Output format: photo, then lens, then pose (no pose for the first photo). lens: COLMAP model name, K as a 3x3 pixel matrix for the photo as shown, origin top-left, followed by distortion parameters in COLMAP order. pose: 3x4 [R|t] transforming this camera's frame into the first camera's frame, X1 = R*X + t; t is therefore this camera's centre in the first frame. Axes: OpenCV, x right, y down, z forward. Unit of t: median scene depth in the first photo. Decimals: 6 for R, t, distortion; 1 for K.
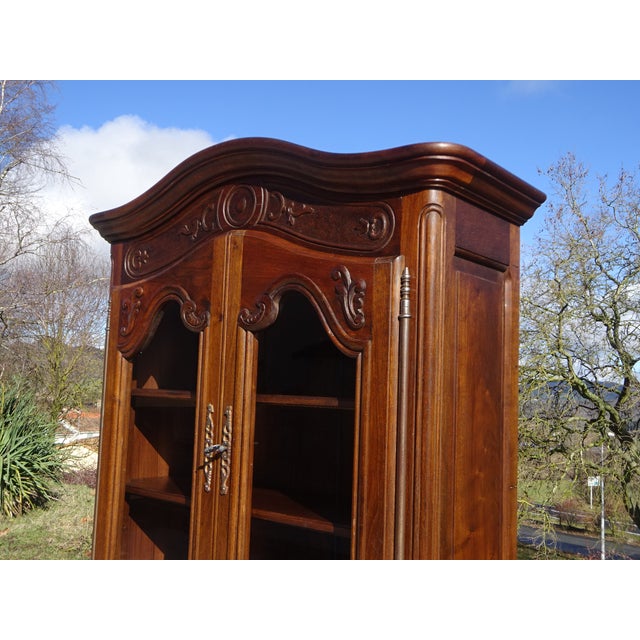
lens RADIAL K [[708.5, 0, 320.0], [0, 708.5, 320.0], [0, 0, 1]] dist [-0.001305, 0.040752]
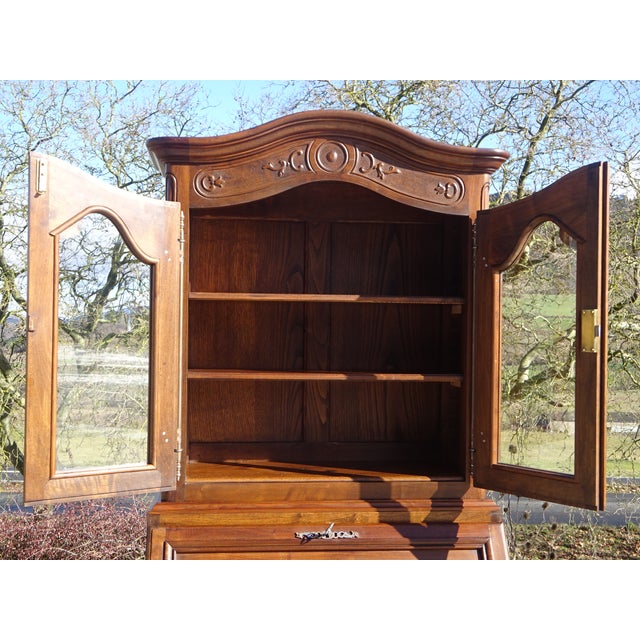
lens RADIAL K [[906.5, 0, 330.6], [0, 906.5, 321.2], [0, 0, 1]] dist [0.004130, 0.034885]
pose [[0.699135, -0.021335, 0.714672, -1.414651], [-0.056170, 0.994827, 0.084647, 0.005243], [-0.712780, -0.099323, 0.694319, -0.243740]]
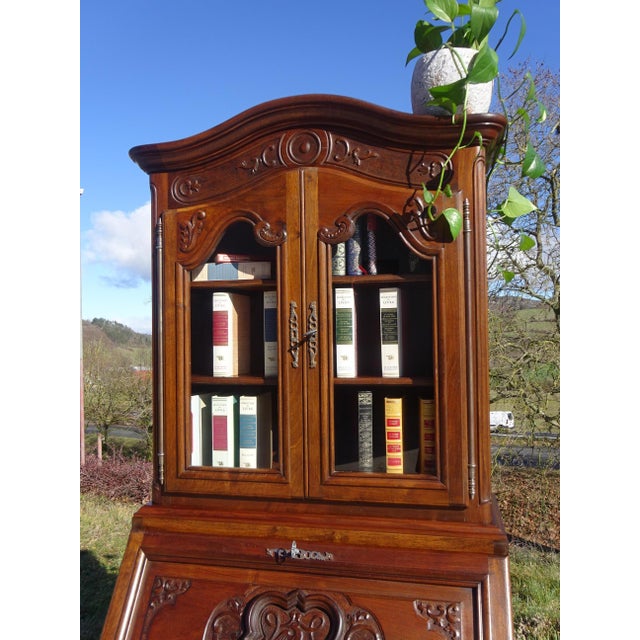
lens RADIAL K [[572.6, 0, 320.0], [0, 572.6, 320.0], [0, 0, 1]] dist [-0.000387, 0.006775]
pose [[0.896616, -0.037617, 0.441208, -0.577714], [0.003248, 0.996917, 0.078395, 0.070877], [-0.442797, -0.068857, 0.893974, 0.040160]]
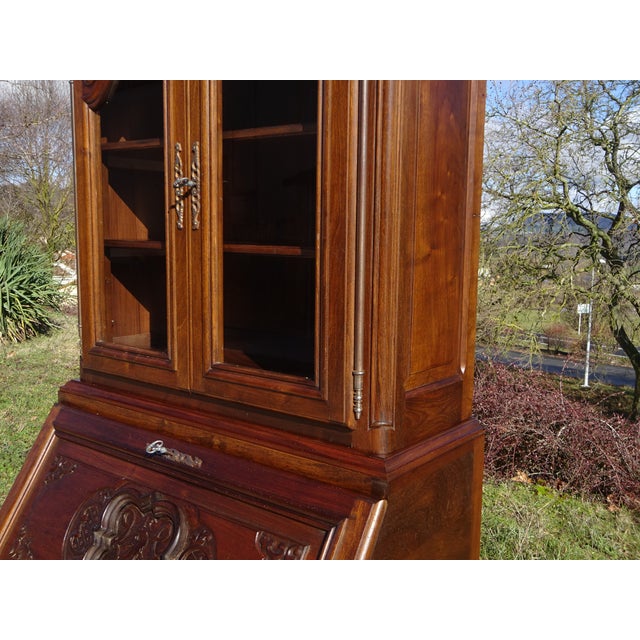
lens RADIAL K [[708.5, 0, 320.0], [0, 708.5, 320.0], [0, 0, 1]] dist [-0.001305, 0.040752]
pose [[0.999693, -0.024465, 0.003805, 0.036608], [0.022973, 0.973849, 0.226031, 0.141630], [-0.009235, -0.225875, 0.974113, -0.034941]]
